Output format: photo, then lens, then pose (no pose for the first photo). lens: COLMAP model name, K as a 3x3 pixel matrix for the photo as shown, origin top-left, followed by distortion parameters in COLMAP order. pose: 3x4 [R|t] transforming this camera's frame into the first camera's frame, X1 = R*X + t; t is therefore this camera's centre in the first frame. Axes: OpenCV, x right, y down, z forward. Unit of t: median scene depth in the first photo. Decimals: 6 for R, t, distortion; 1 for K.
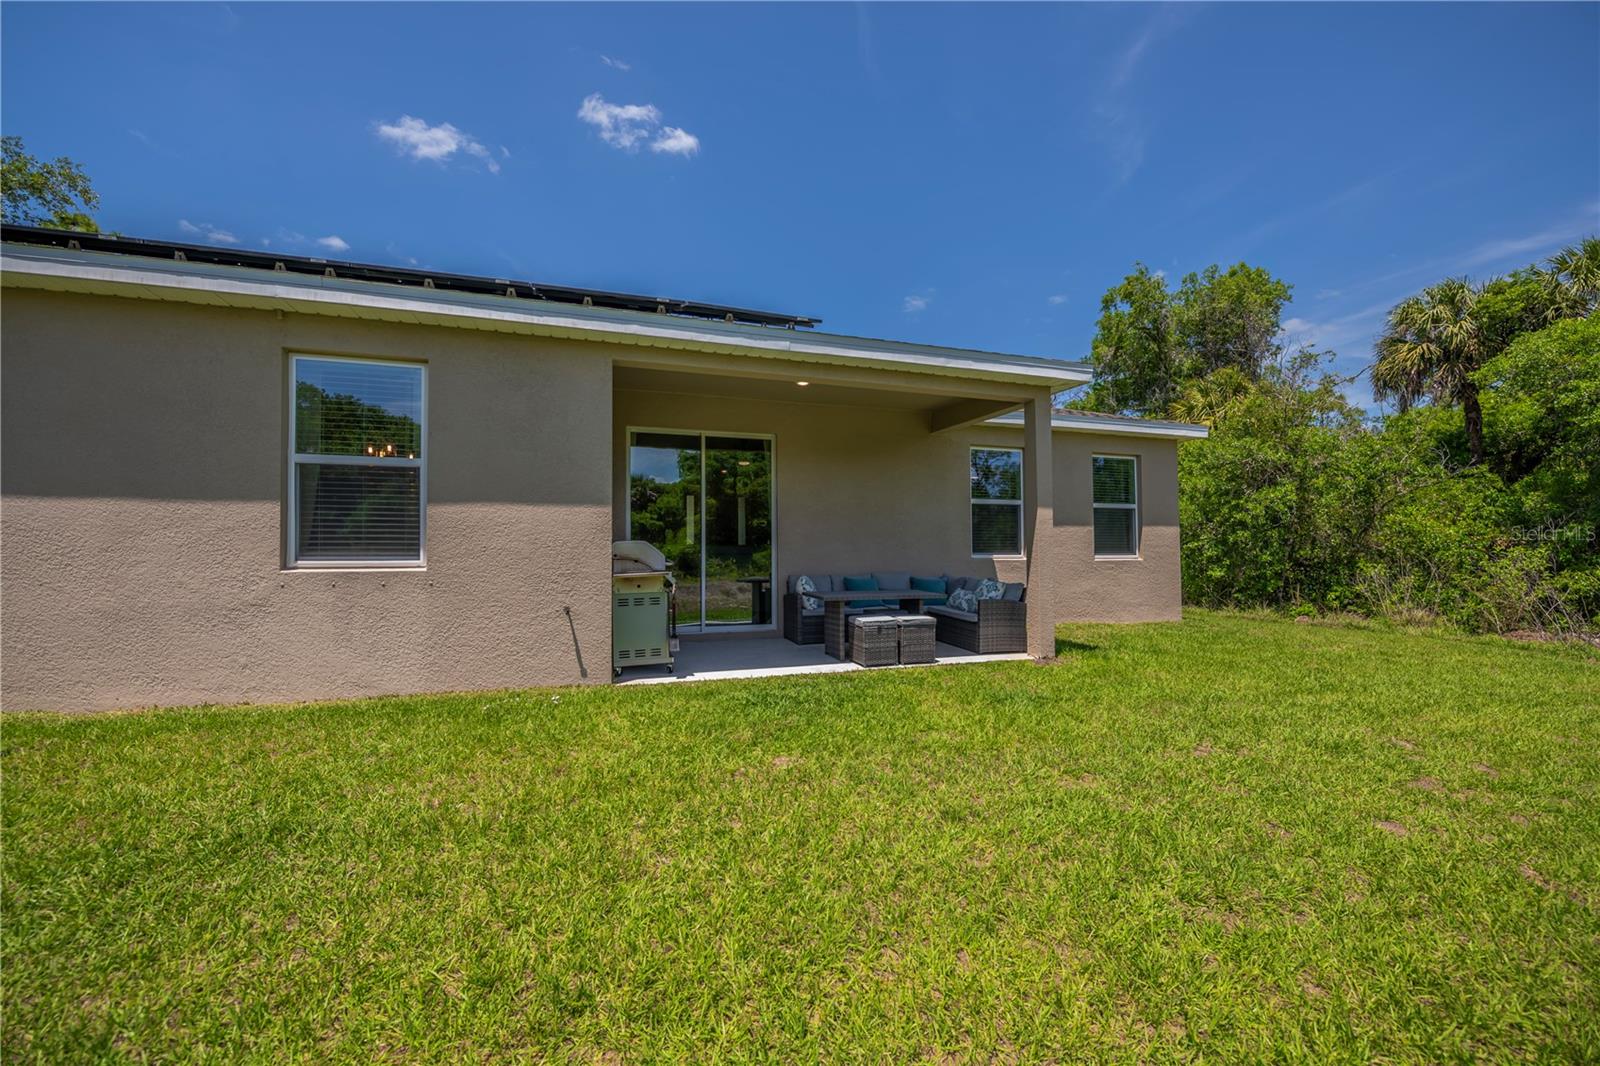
lens RADIAL K [[638.9, 0, 807.9], [0, 638.9, 528.1], [0, 0, 1]] dist [-0.015232, -0.000385]
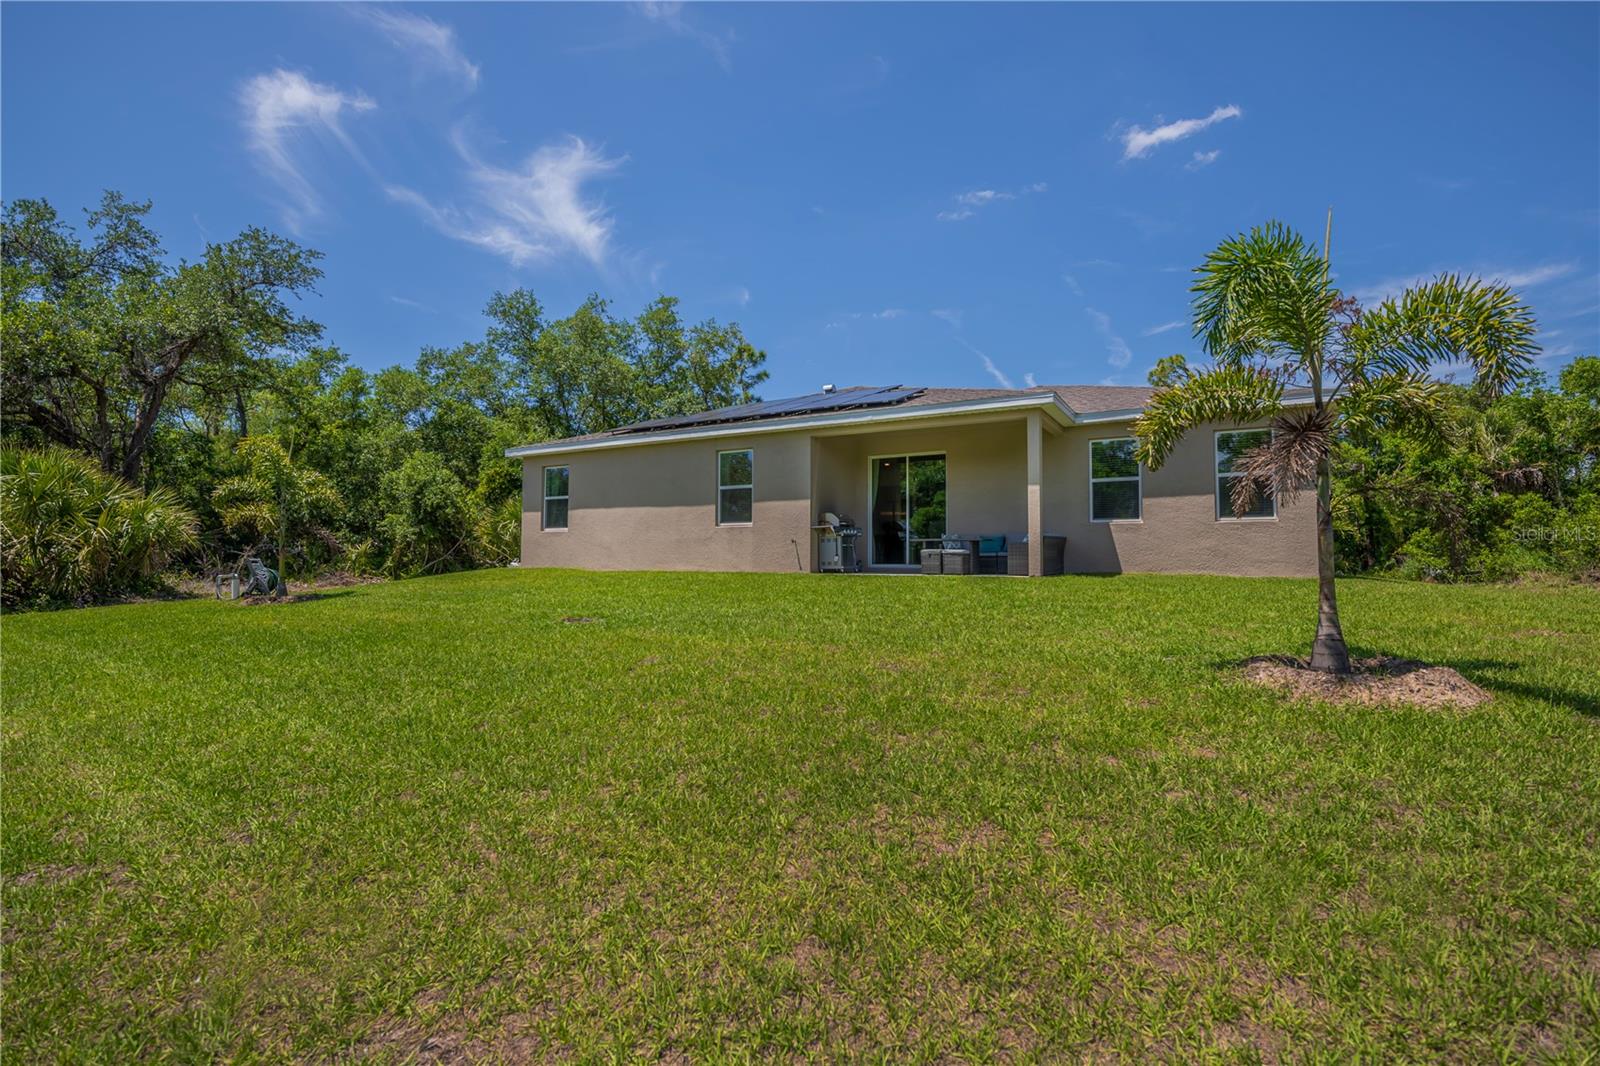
lens RADIAL K [[723.3, 0, 810.4], [0, 723.3, 537.3], [0, 0, 1]] dist [-0.016535, 0.000247]
pose [[0.696962, -0.022112, -0.716767, 0.542912], [0.022374, 0.999708, -0.009086, 0.045033], [0.716759, -0.009705, 0.697254, -0.295358]]
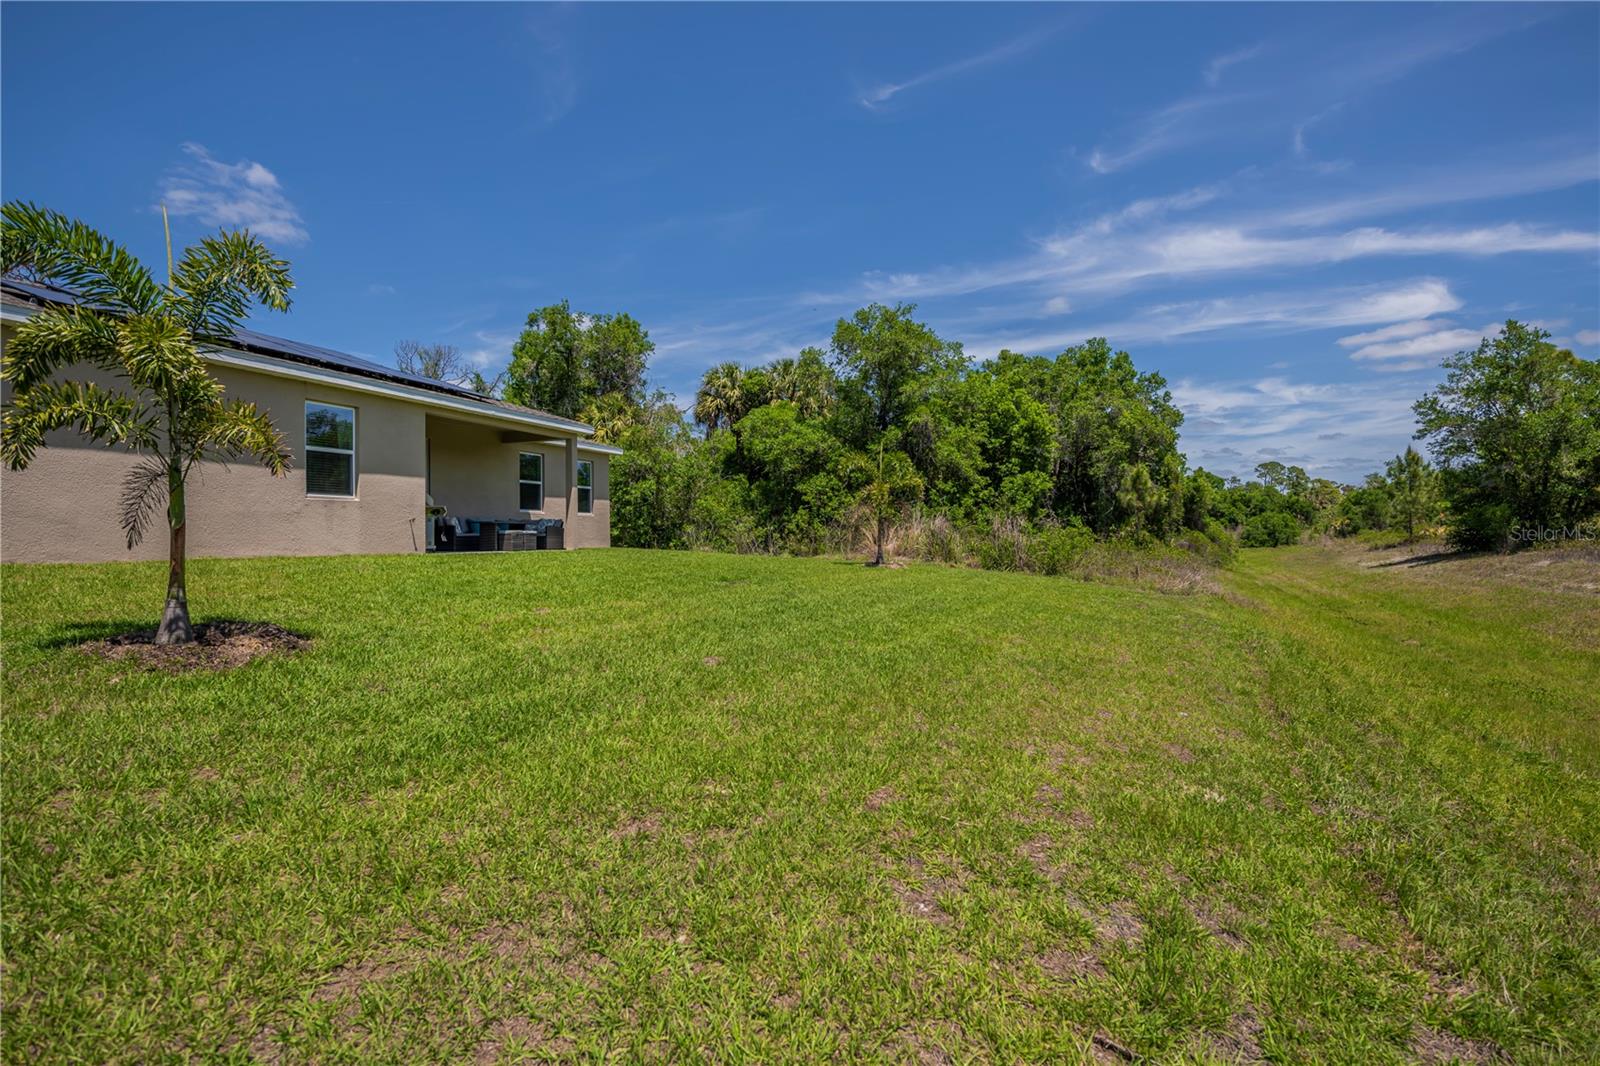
lens RADIAL K [[723.3, 0, 810.4], [0, 723.3, 537.3], [0, 0, 1]] dist [-0.016535, 0.000247]
pose [[0.636134, -0.007127, 0.771546, -0.478070], [-0.016753, 0.999594, 0.023046, 0.034182], [-0.771397, -0.027586, 0.635756, -0.577719]]
